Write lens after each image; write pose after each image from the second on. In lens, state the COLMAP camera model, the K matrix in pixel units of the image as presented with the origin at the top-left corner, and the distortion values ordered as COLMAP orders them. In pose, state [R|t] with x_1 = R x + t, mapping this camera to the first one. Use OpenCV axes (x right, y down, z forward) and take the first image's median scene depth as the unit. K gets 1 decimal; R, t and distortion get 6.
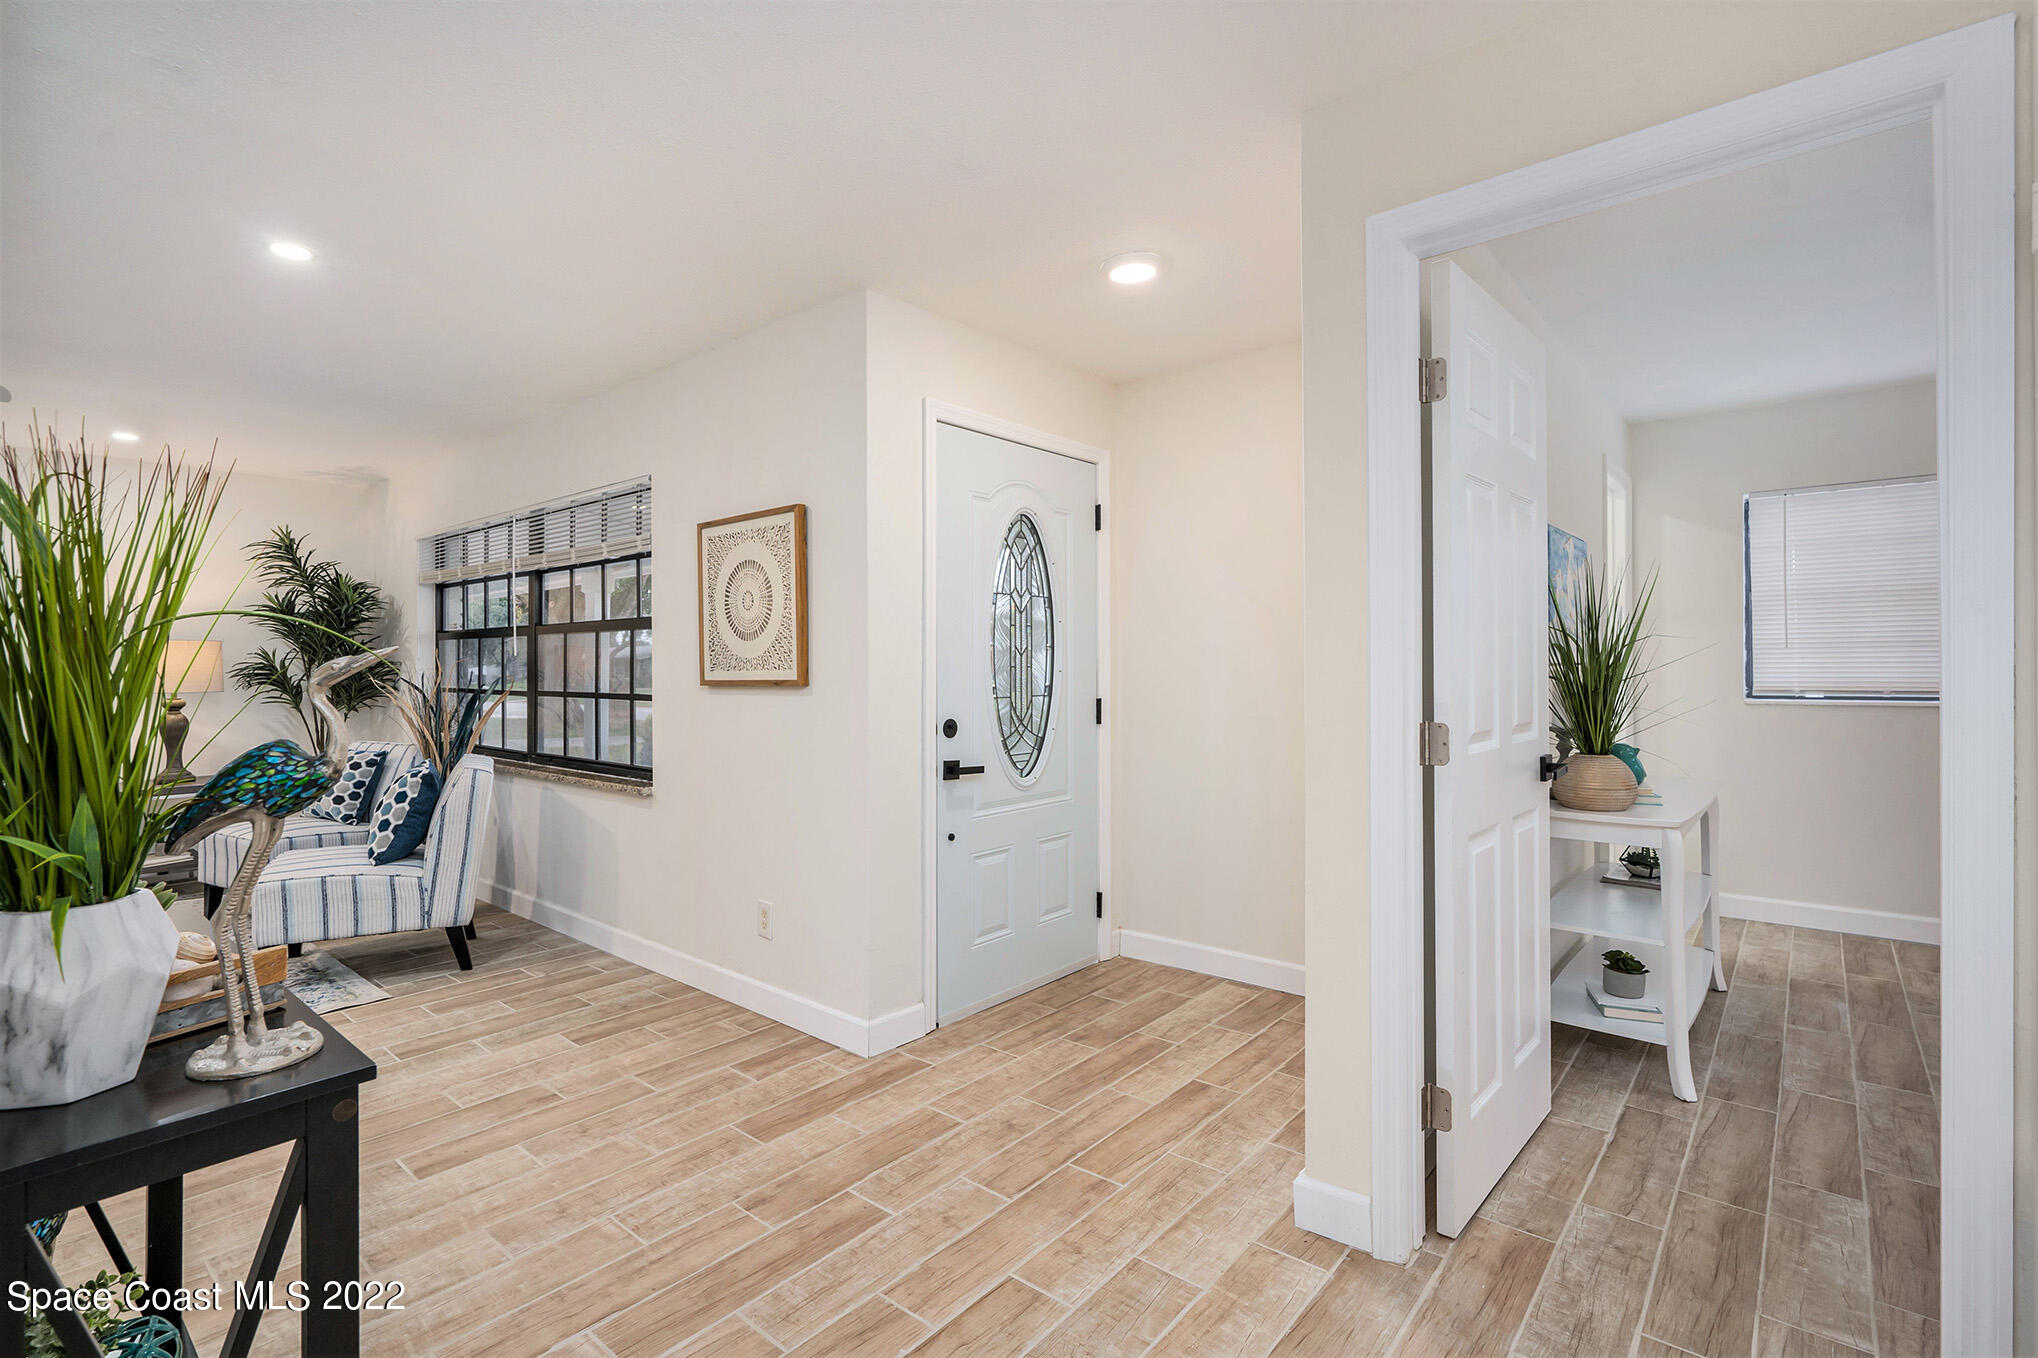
lens RADIAL K [[934.3, 0, 985.9], [0, 934.3, 690.5], [0, 0, 1]] dist [-0.005228, 0.000954]
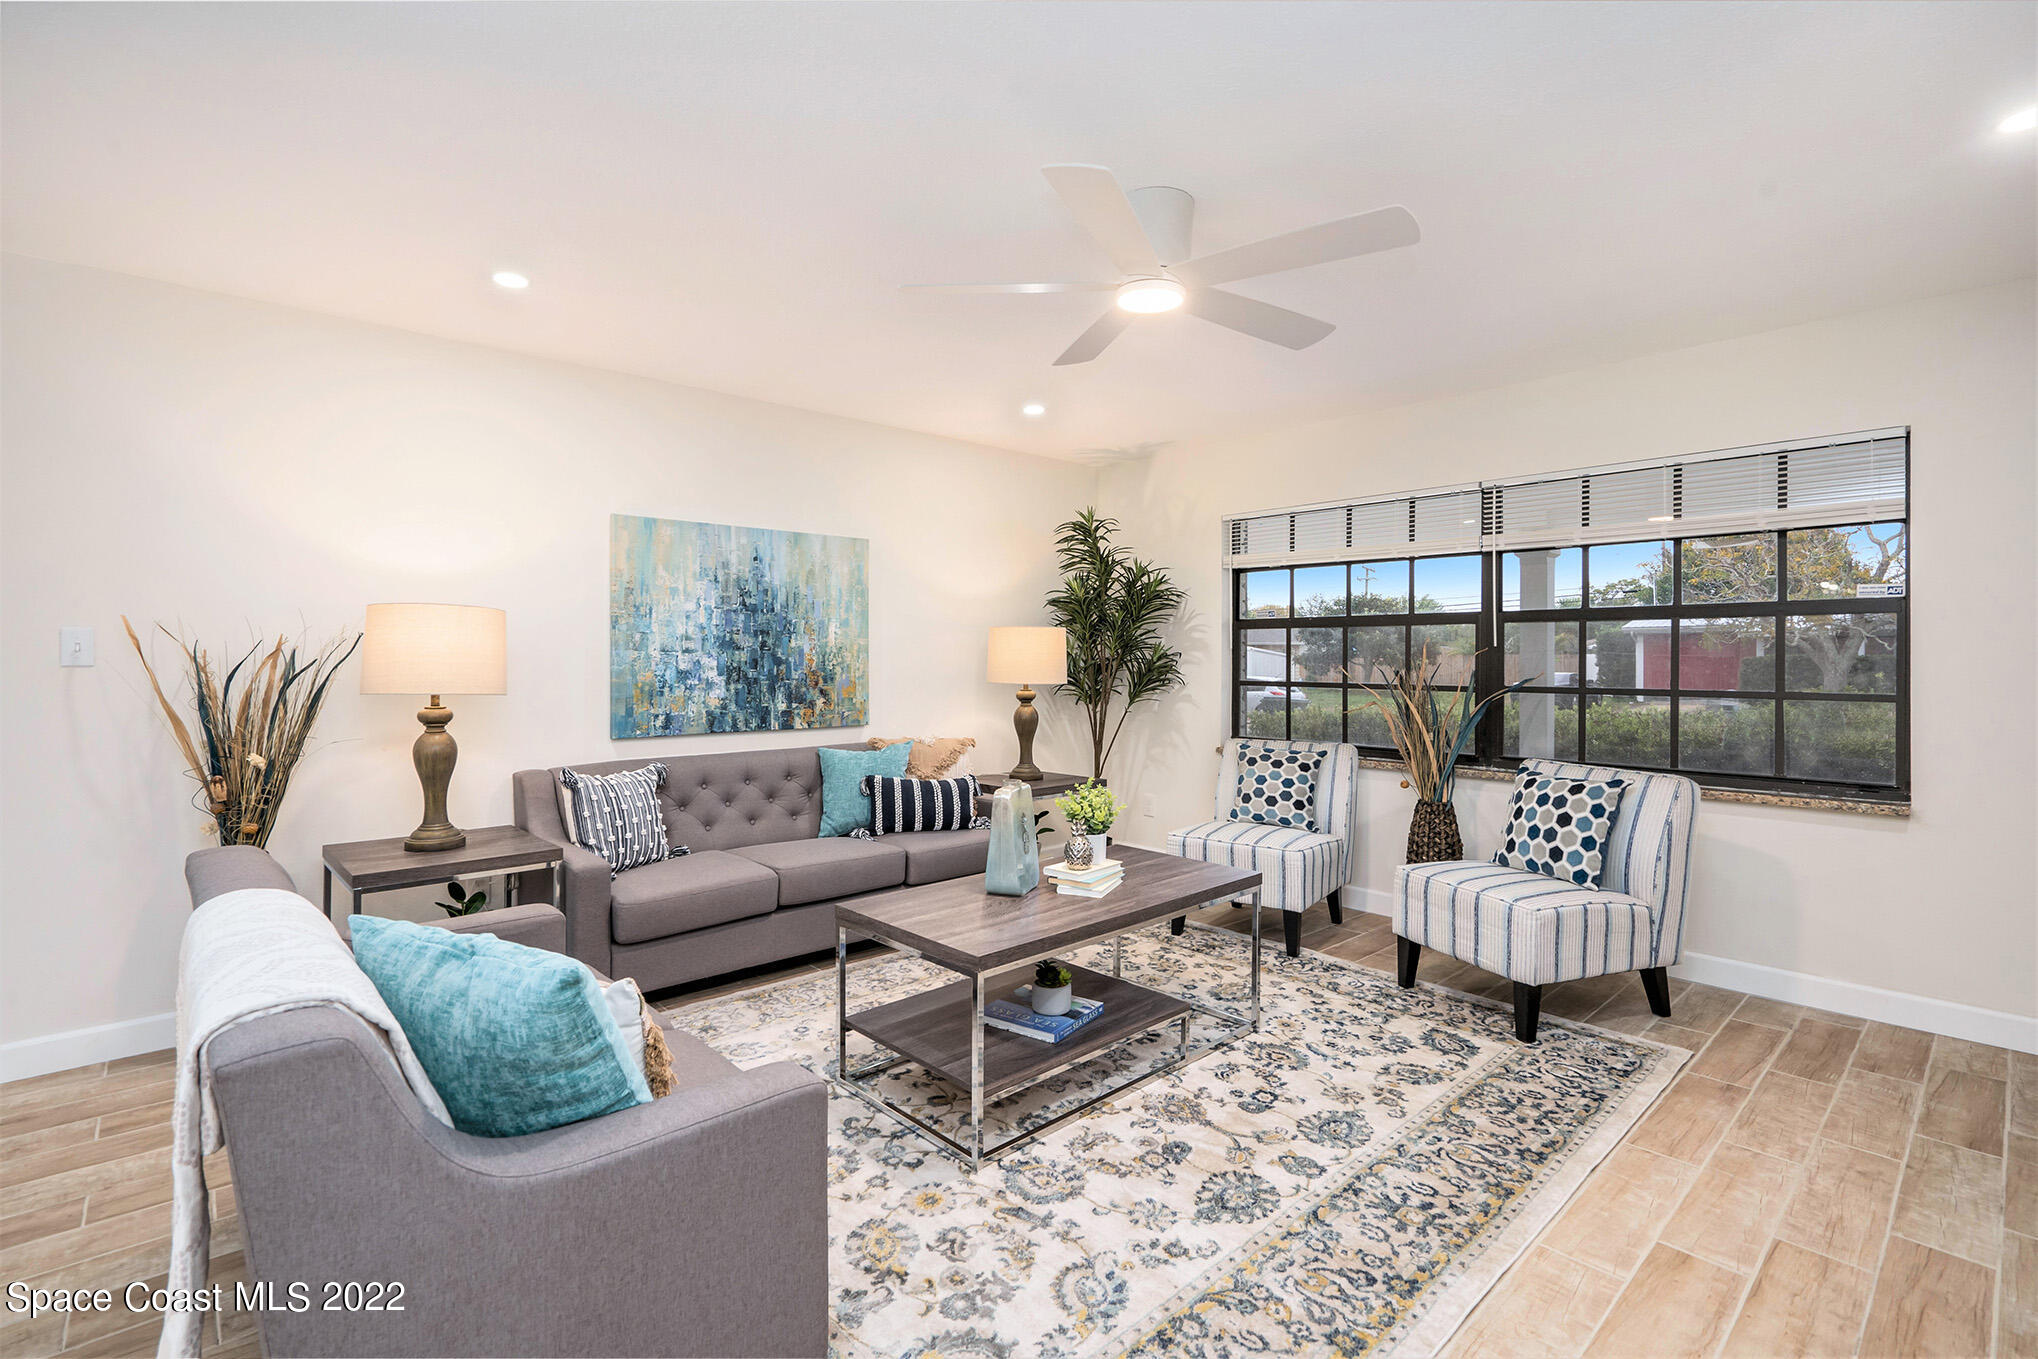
lens RADIAL K [[934.3, 0, 979.0], [0, 934.3, 662.5], [0, 0, 1]] dist [-0.005228, 0.000954]
pose [[0.988517, 0.008587, -0.150869, -0.836057], [-0.011756, 0.999728, -0.020122, 0.000659], [0.150655, 0.021665, 0.988349, 0.045655]]
